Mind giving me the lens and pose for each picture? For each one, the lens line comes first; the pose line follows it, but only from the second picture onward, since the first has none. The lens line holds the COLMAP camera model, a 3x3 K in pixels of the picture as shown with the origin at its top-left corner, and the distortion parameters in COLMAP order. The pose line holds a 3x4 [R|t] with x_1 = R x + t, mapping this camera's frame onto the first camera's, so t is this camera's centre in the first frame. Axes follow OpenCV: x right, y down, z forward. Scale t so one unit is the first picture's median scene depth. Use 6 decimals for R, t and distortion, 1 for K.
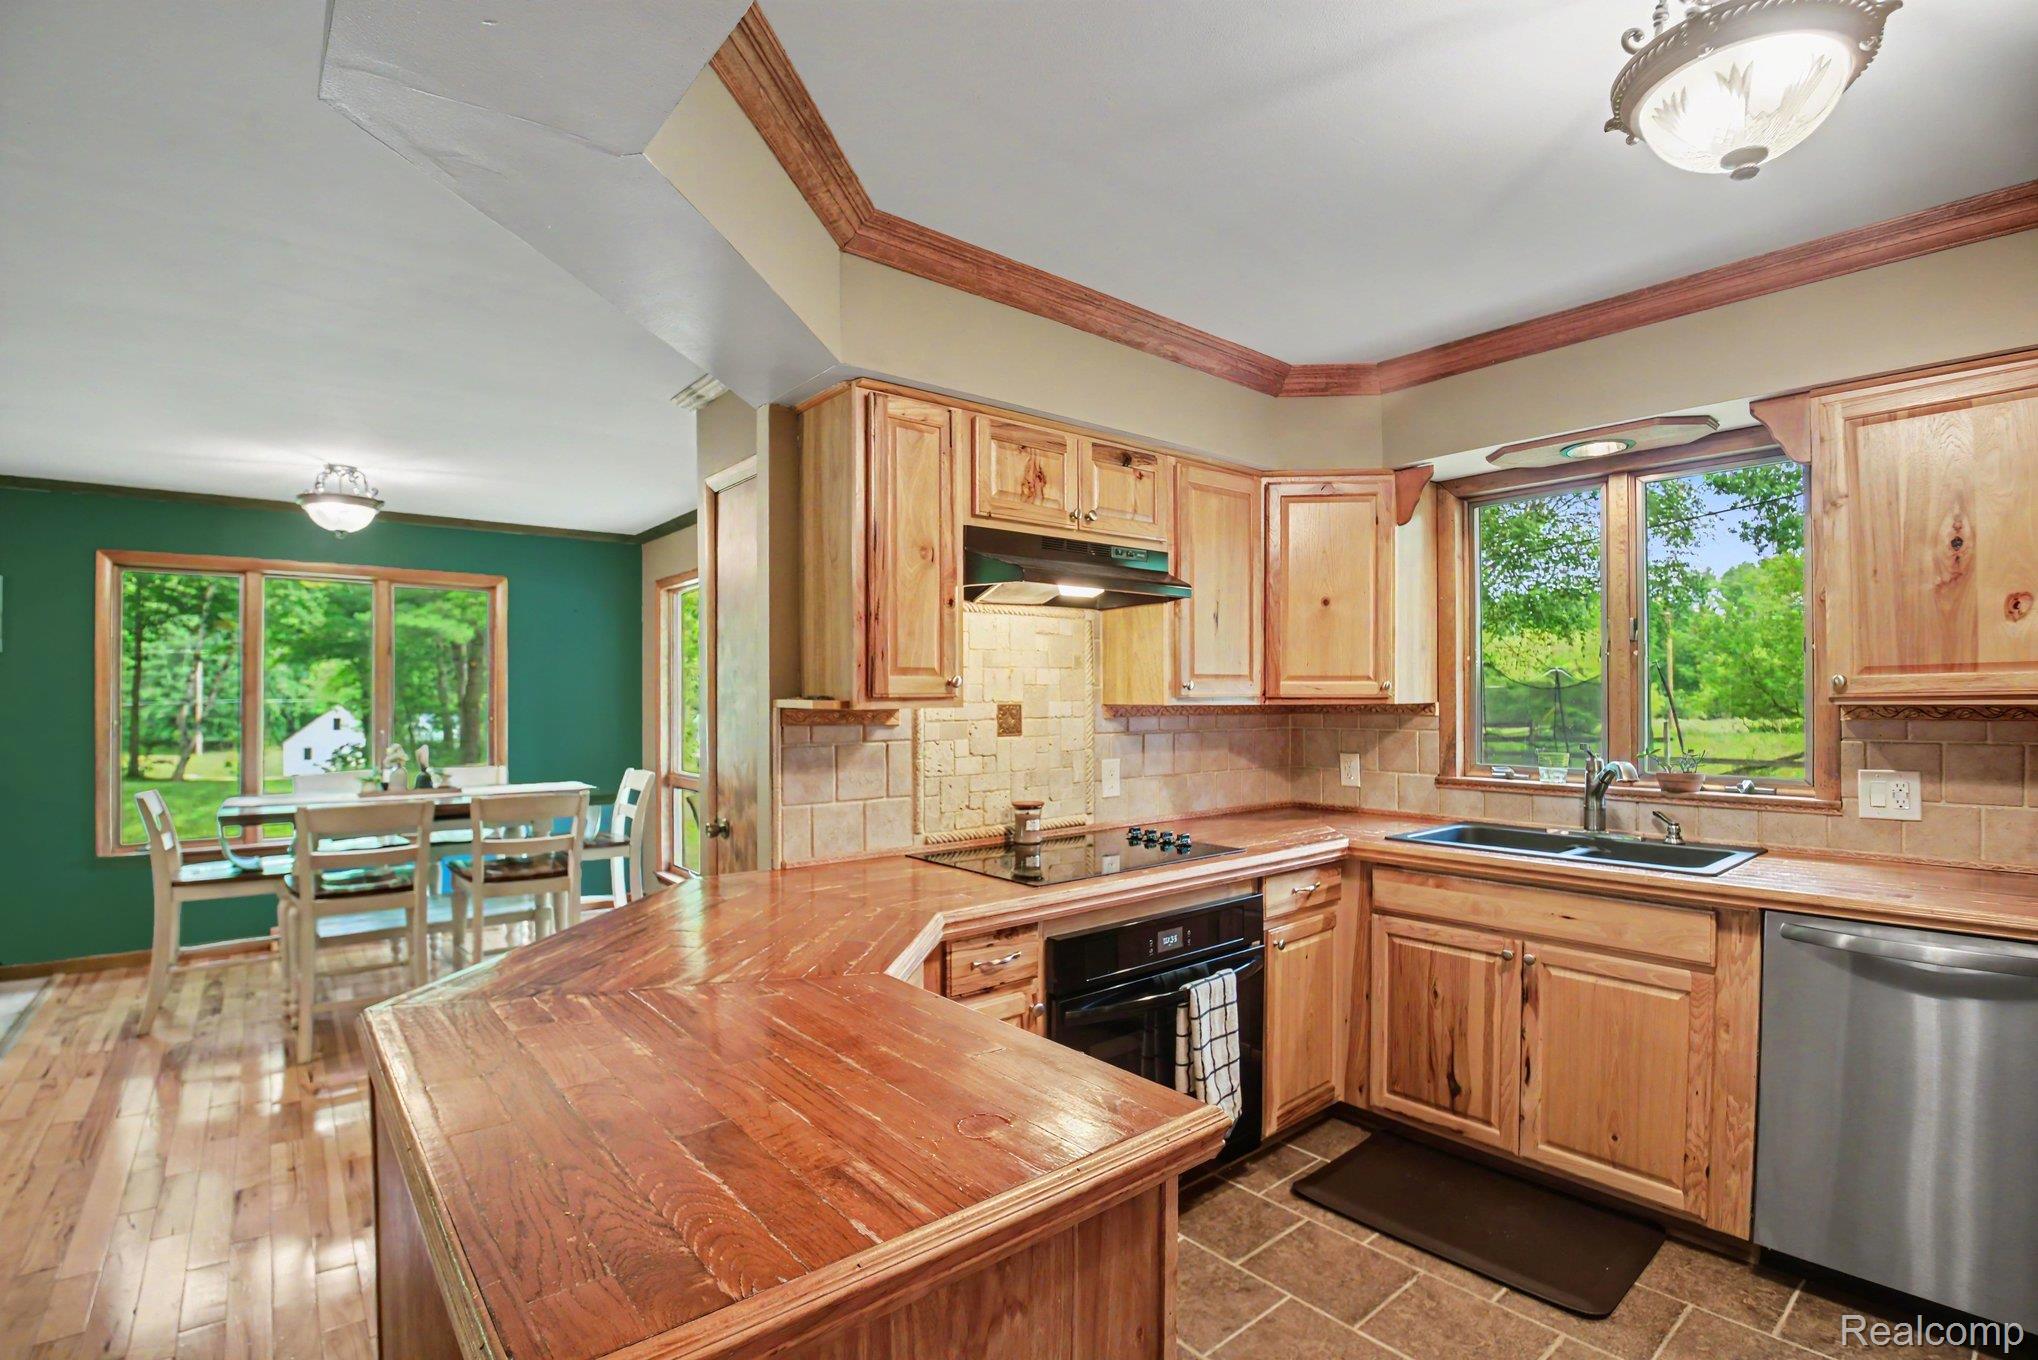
lens RADIAL K [[934.8, 0, 1013.3], [0, 934.8, 696.8], [0, 0, 1]] dist [-0.042436, -0.000589]
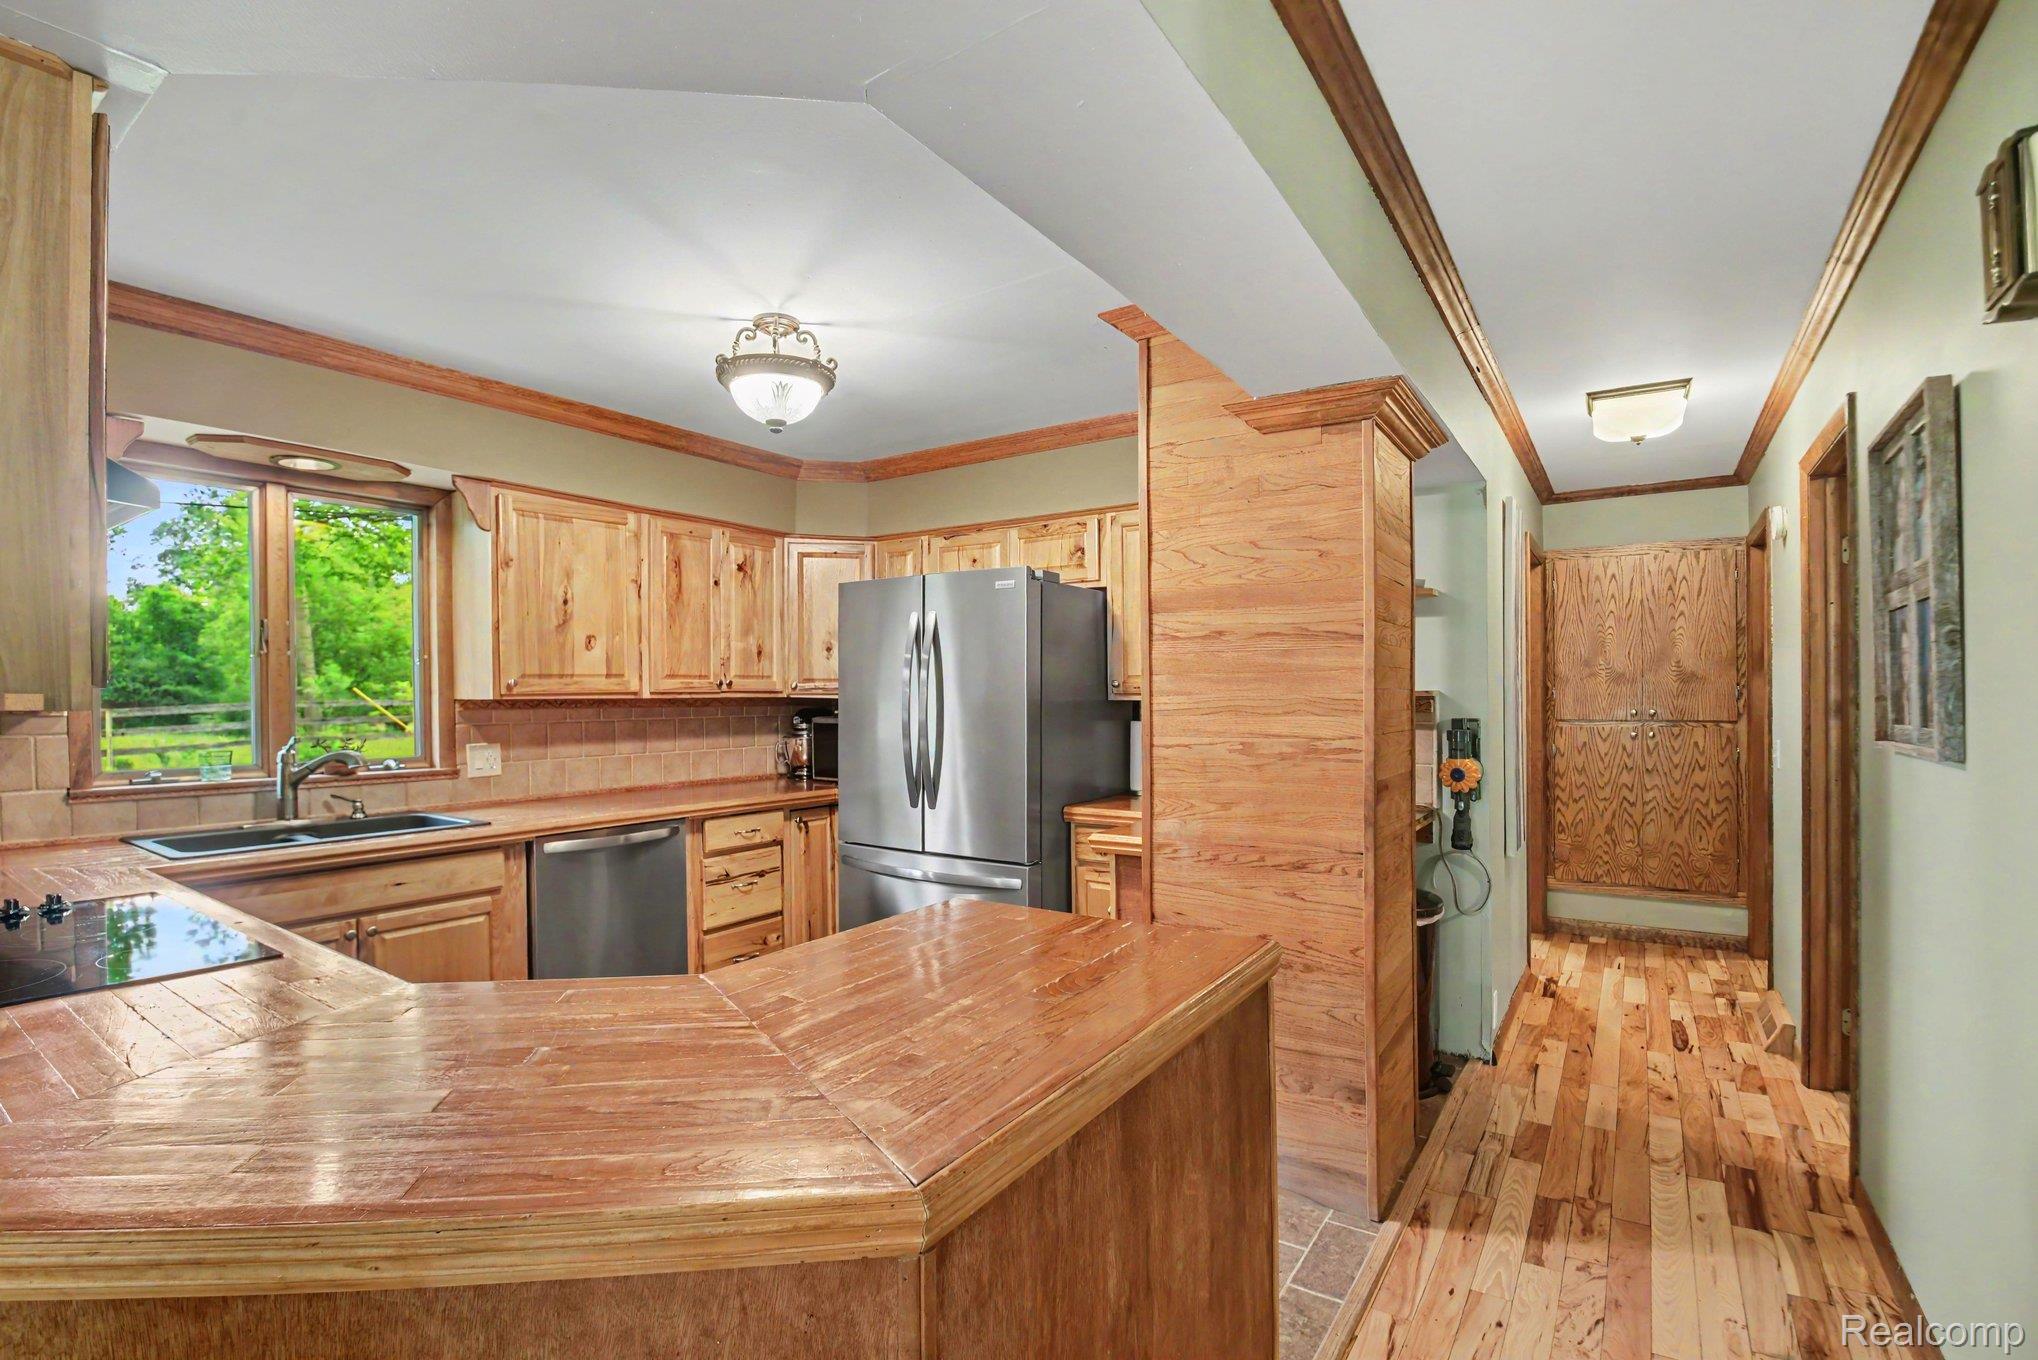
lens RADIAL K [[934.8, 0, 1014.3], [0, 934.8, 686.1], [0, 0, 1]] dist [-0.042436, -0.000589]
pose [[-0.271223, 0.008698, 0.962477, -0.770136], [-0.001782, 0.999953, -0.009539, 0.000118], [-0.962515, -0.004302, -0.271194, 0.606491]]
